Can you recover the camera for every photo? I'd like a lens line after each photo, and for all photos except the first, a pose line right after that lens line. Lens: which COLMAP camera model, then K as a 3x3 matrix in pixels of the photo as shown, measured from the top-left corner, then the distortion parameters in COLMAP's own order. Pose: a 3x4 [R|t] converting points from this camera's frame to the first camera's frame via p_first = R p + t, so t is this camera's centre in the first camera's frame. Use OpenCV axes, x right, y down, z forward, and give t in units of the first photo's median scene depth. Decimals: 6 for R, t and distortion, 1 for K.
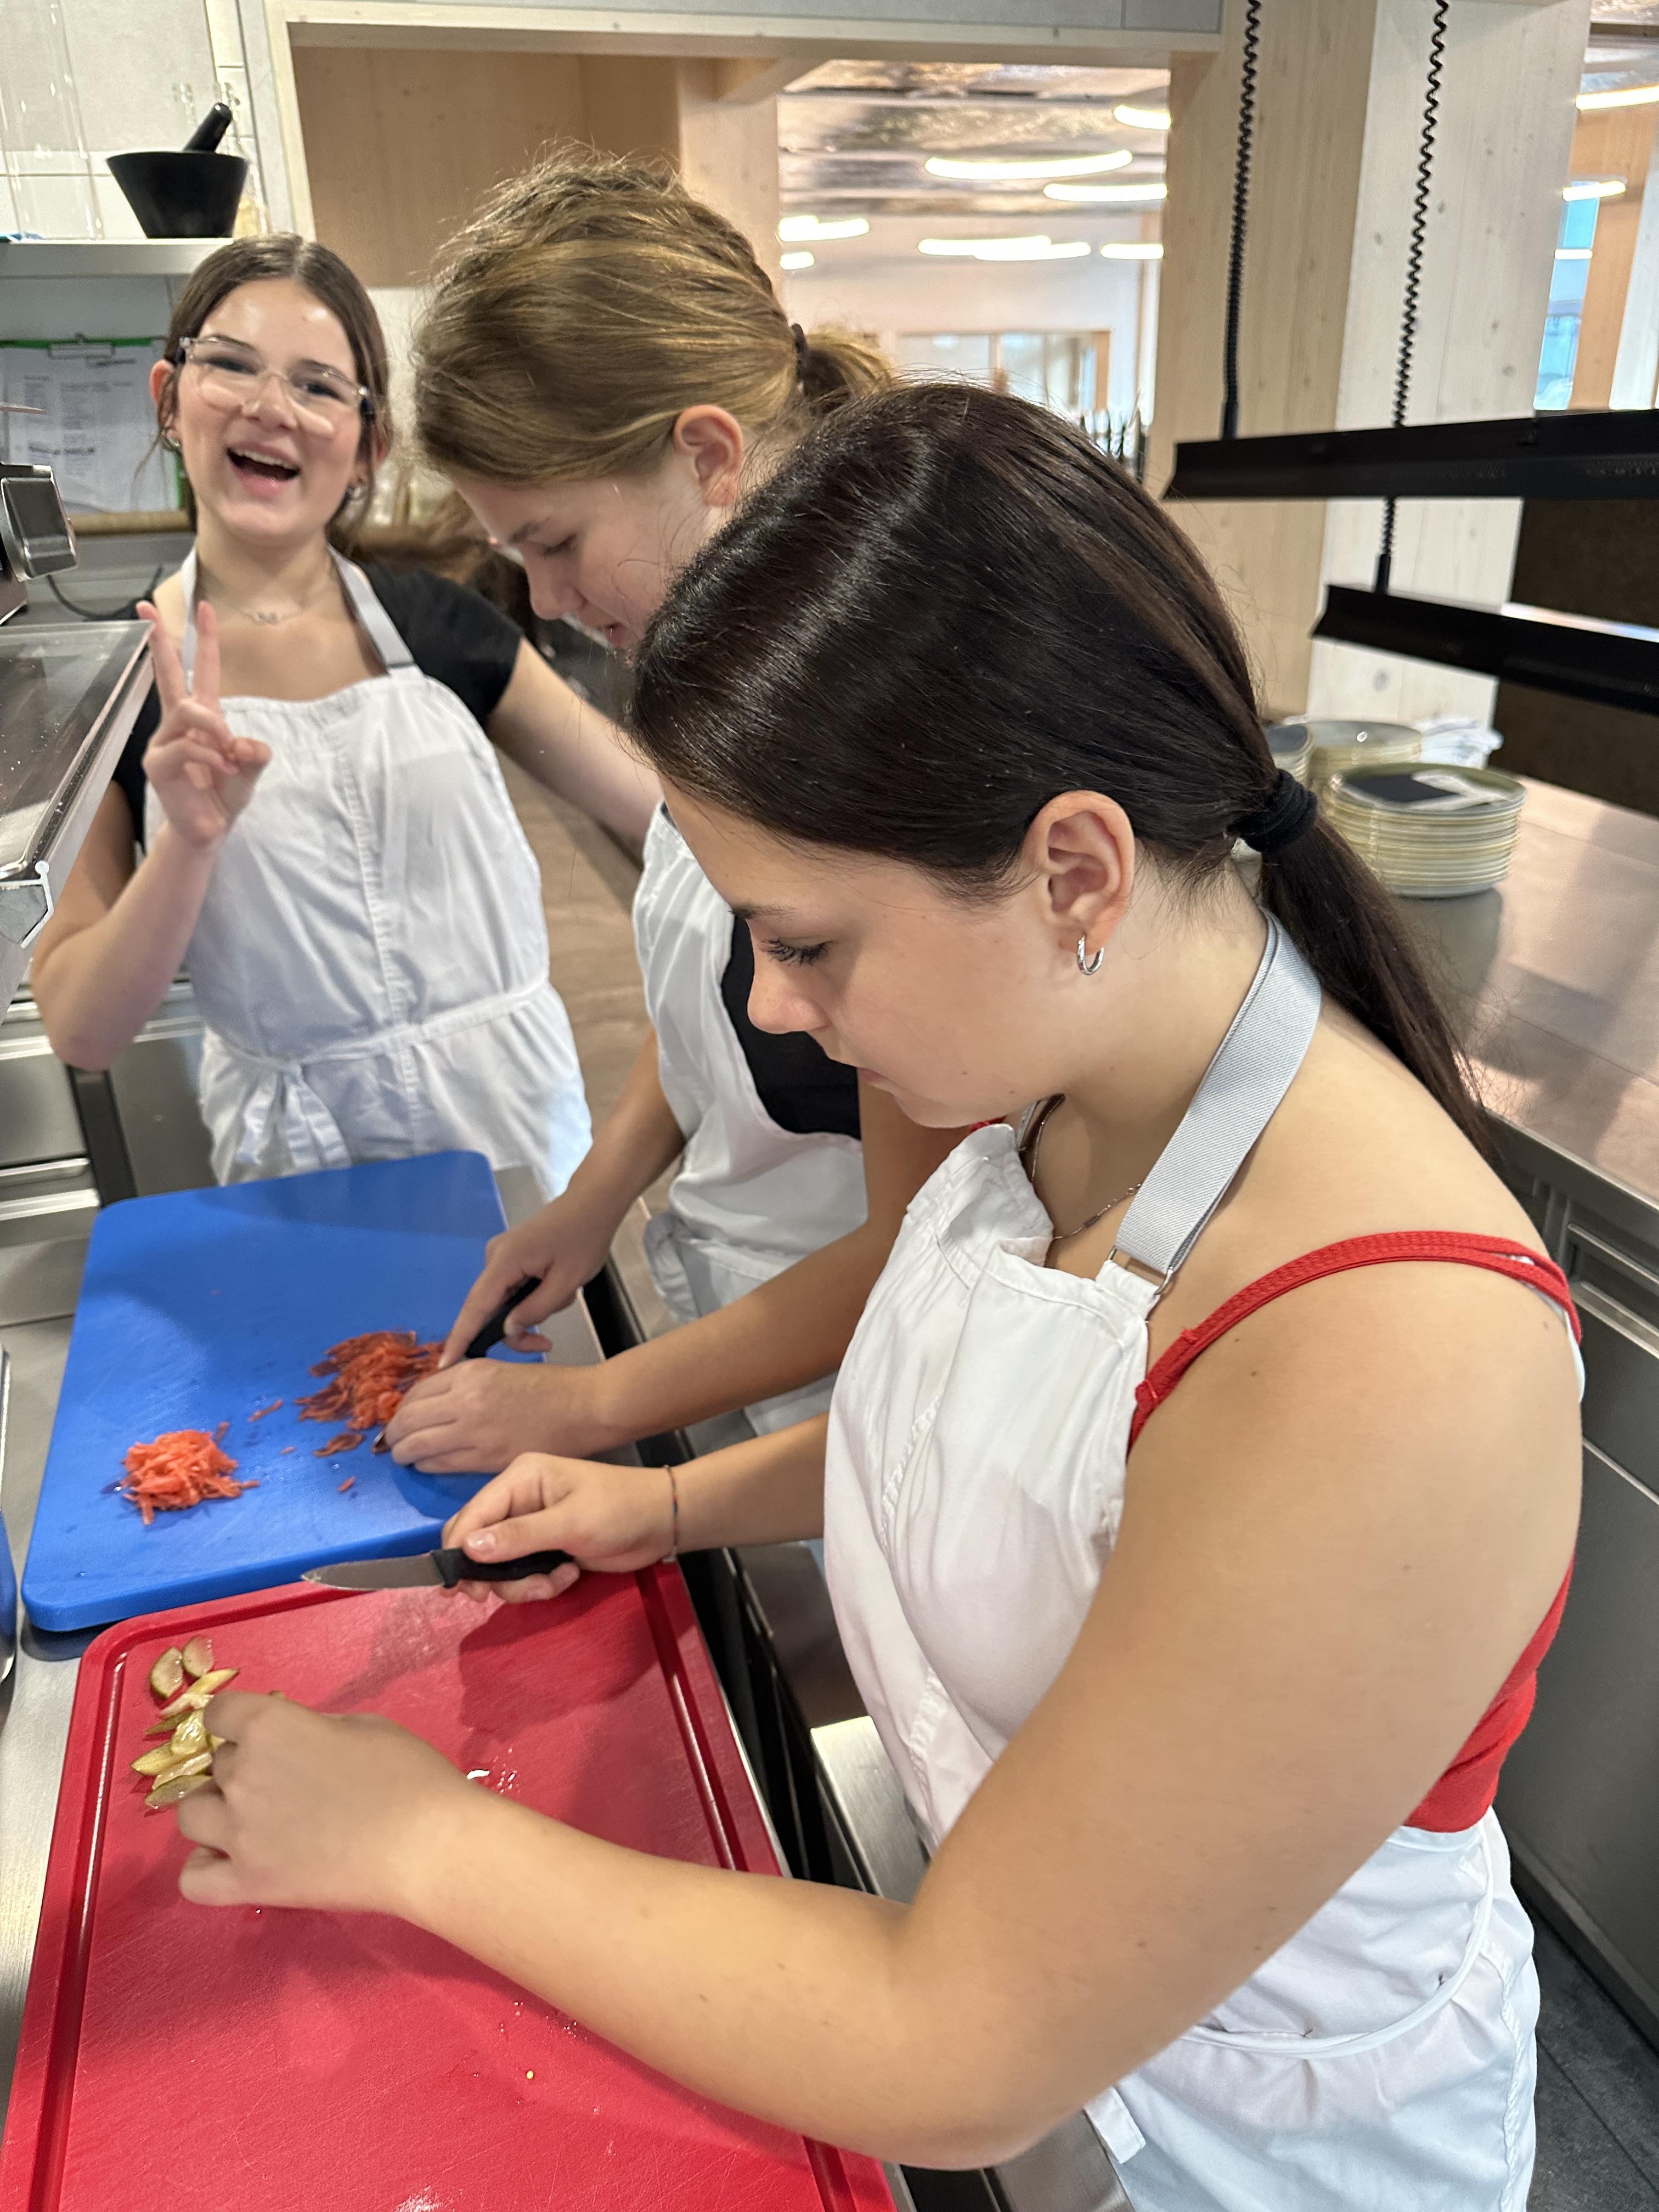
lens RADIAL K [[1577.3, 0, 844.5], [0, 1577.3, 1103.8], [0, 0, 1]] dist [0.000810, -0.017108]
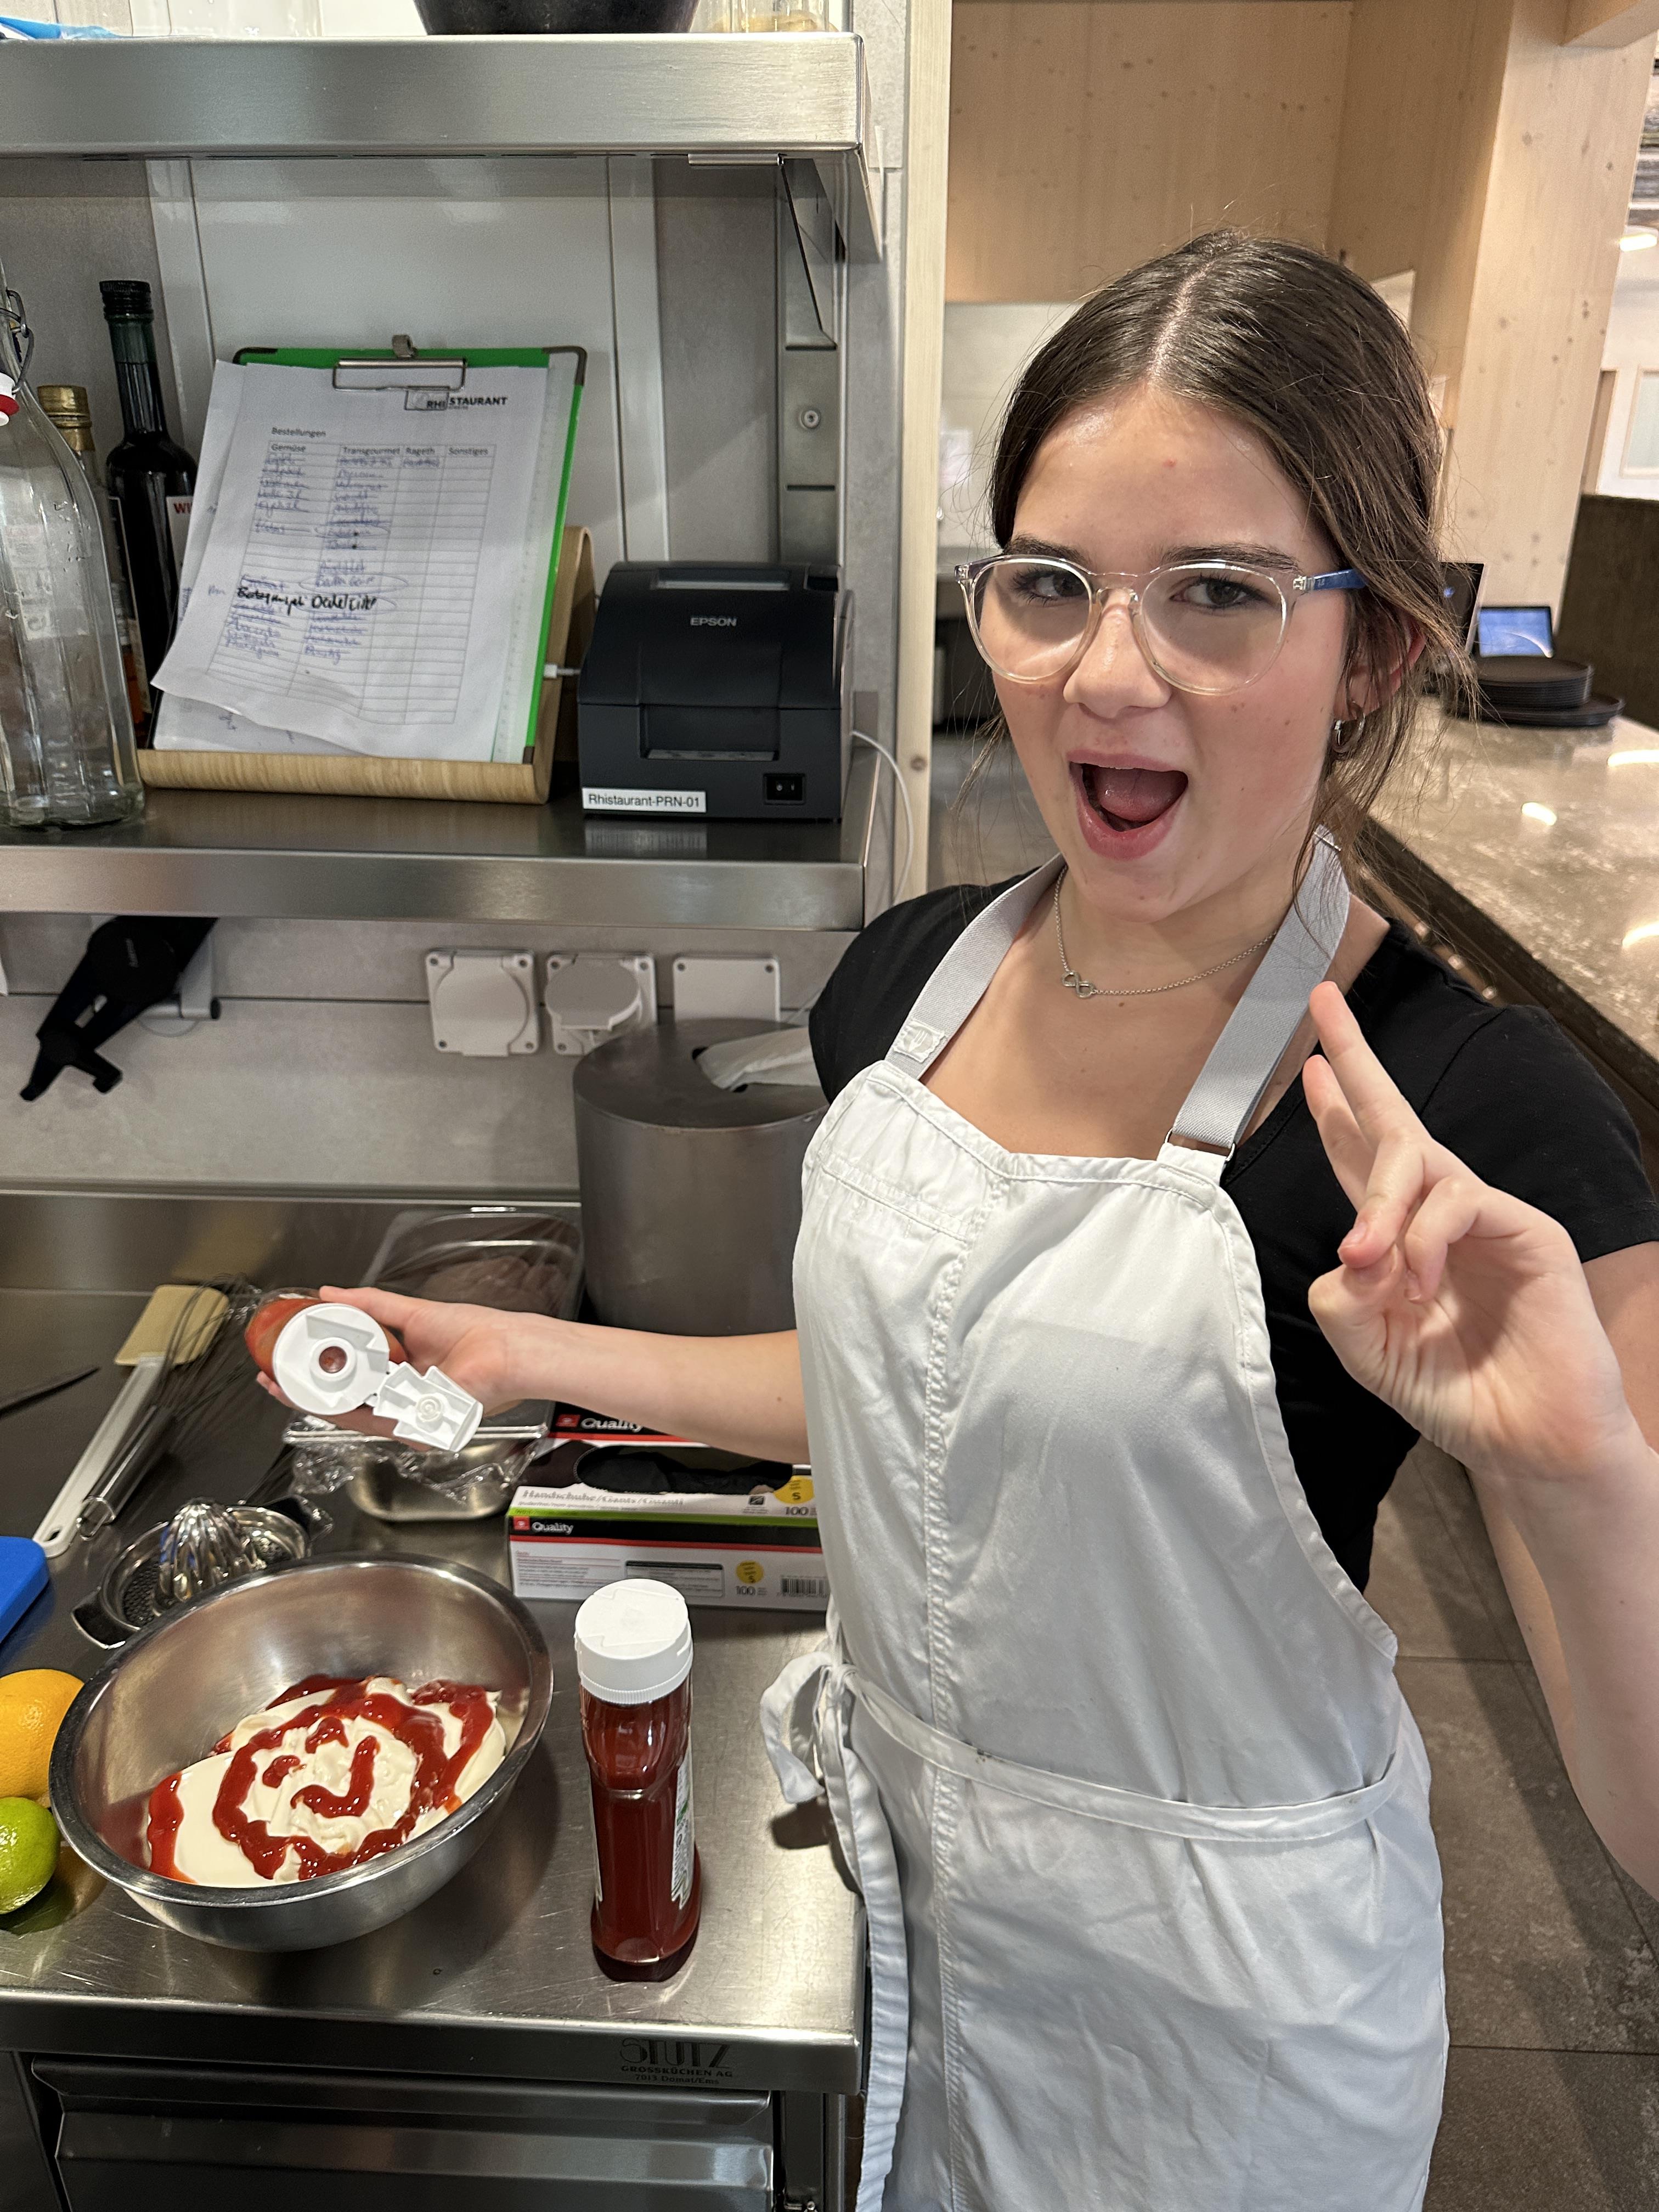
lens RADIAL K [[1577.3, 0, 830.0], [0, 1577.3, 1087.8], [0, 0, 1]] dist [0.000810, -0.017108]
pose [[0.933843, 0.164782, -0.317465, -0.199705], [-0.174283, 0.984694, -0.001553, -0.303595], [0.312350, 0.056780, 0.948269, 0.633027]]
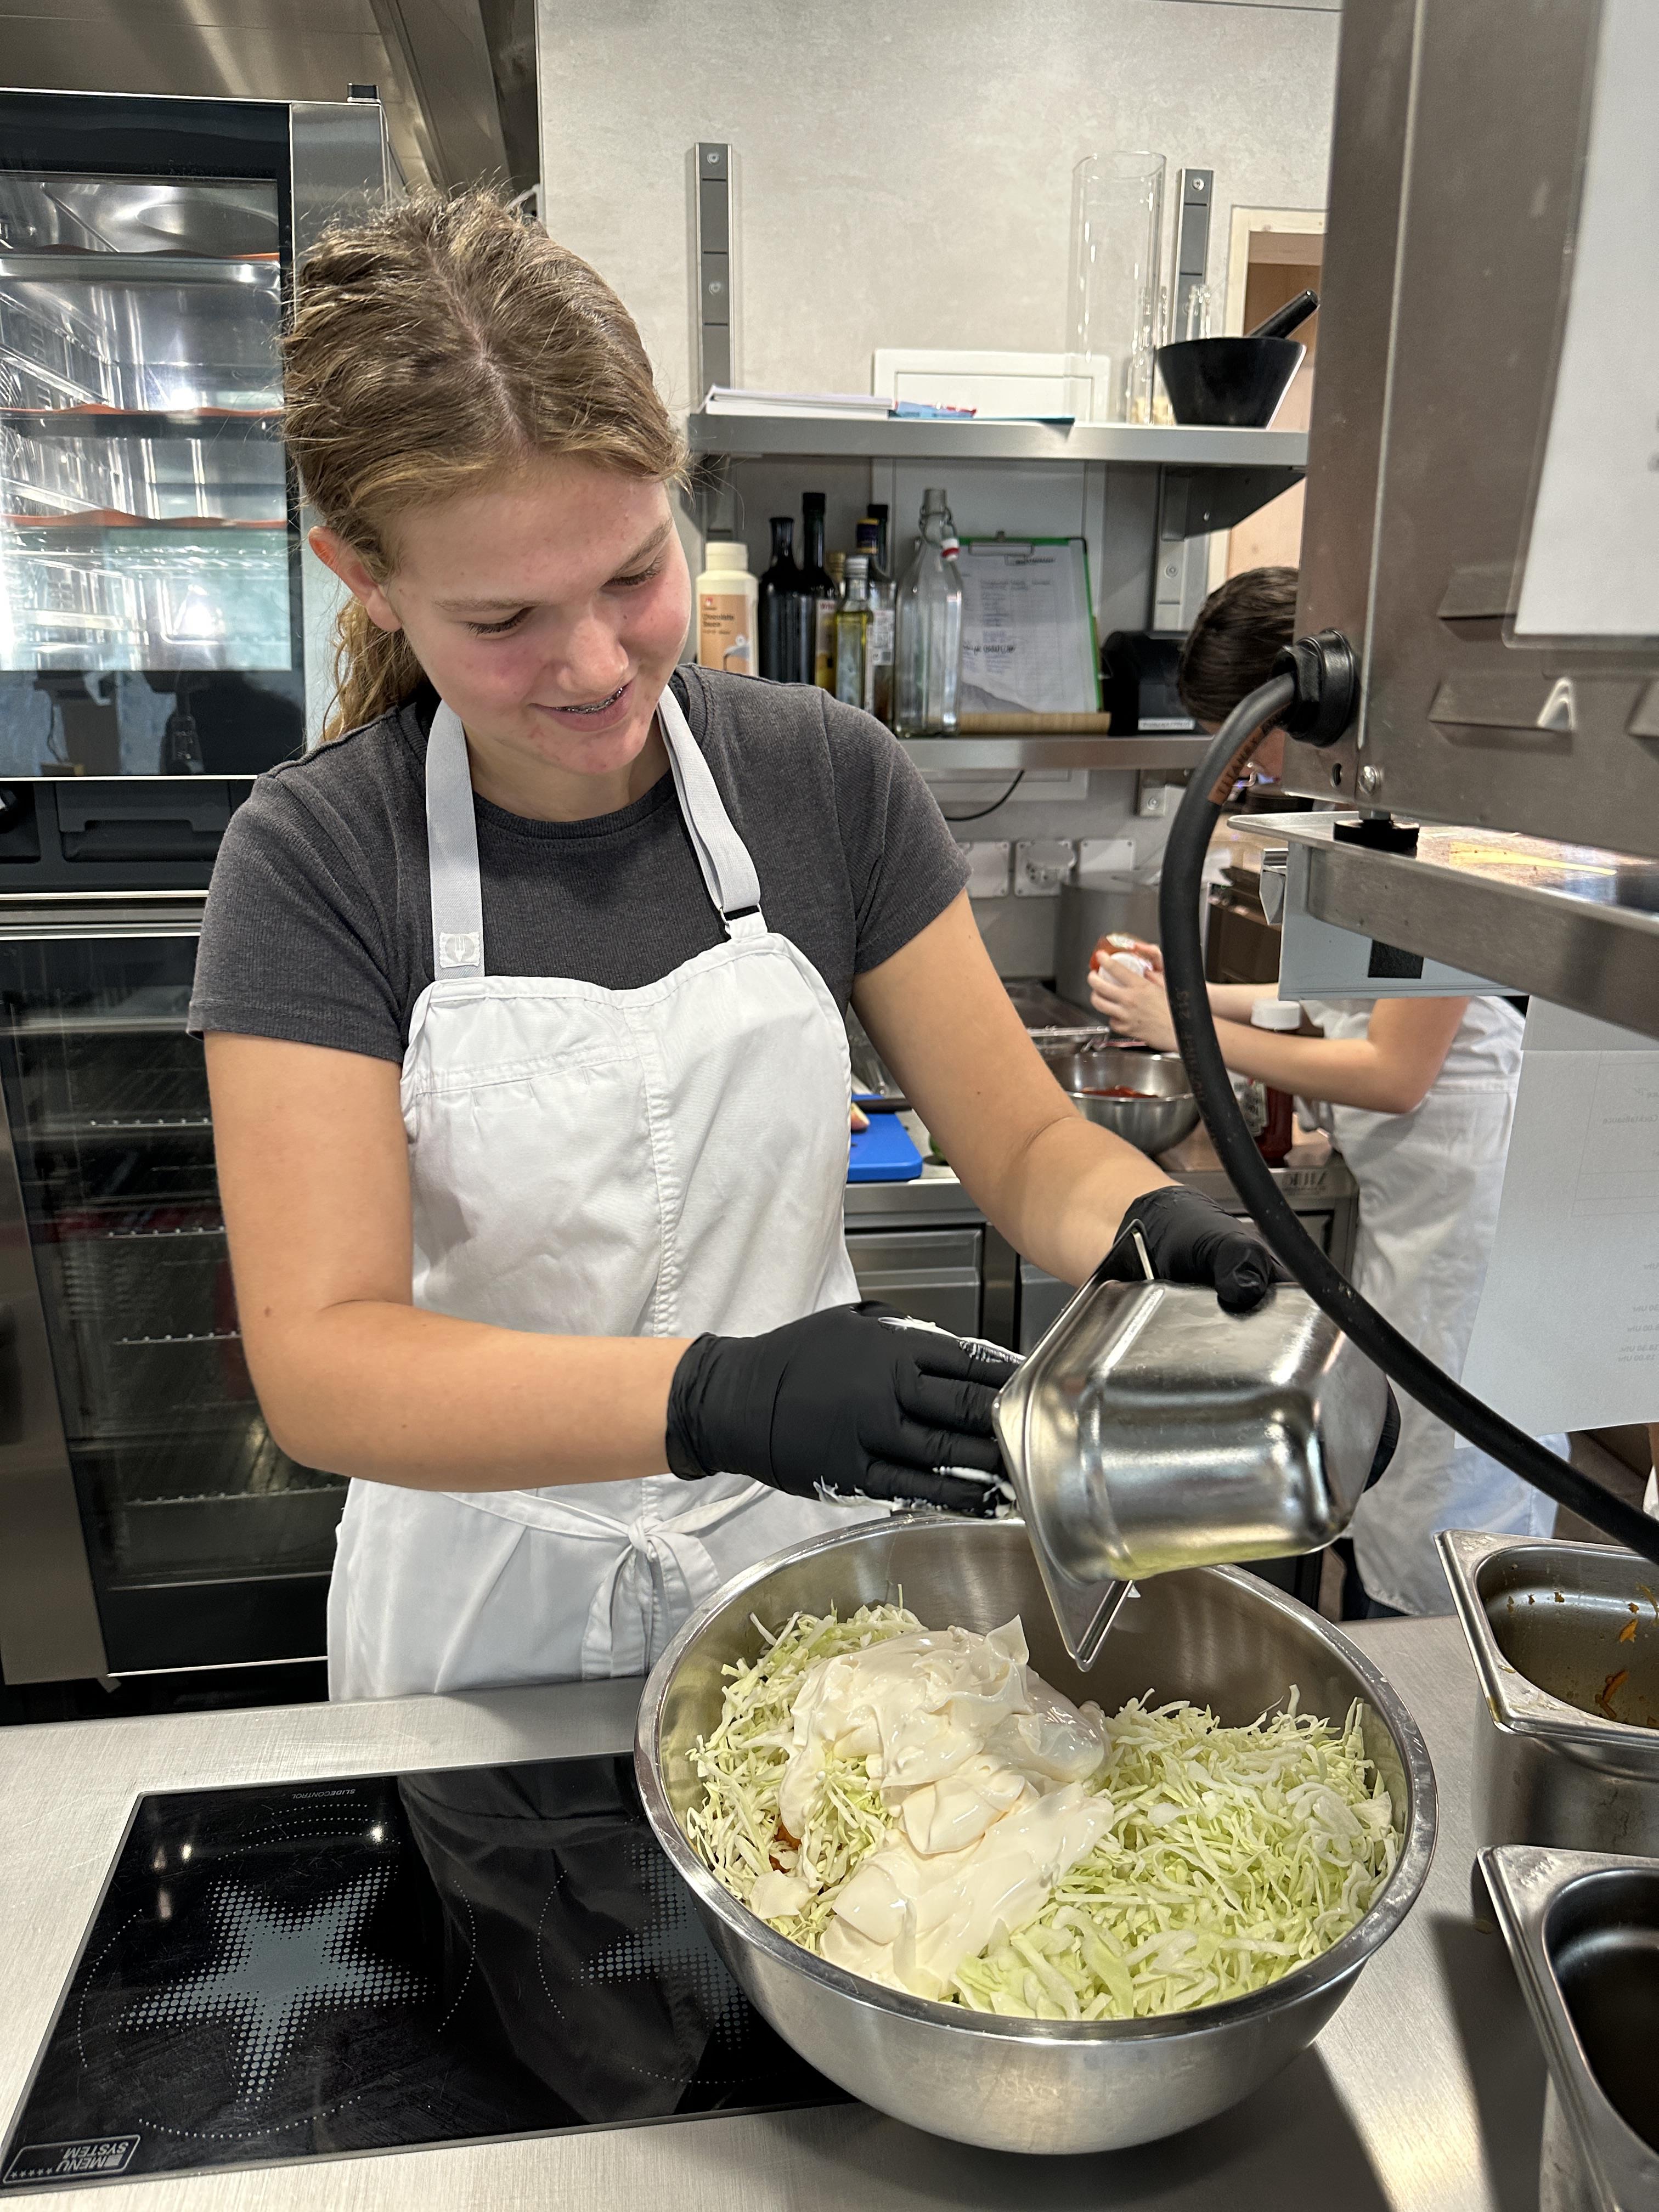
lens RADIAL K [[1577.3, 0, 823.2], [0, 1577.3, 1099.1], [0, 0, 1]] dist [0.000810, -0.017108]
pose [[0.982820, 0.073606, -0.169252, -0.407282], [-0.096566, 0.986577, -0.131687, -0.014059], [0.157288, 0.145769, 0.976735, 0.099609]]
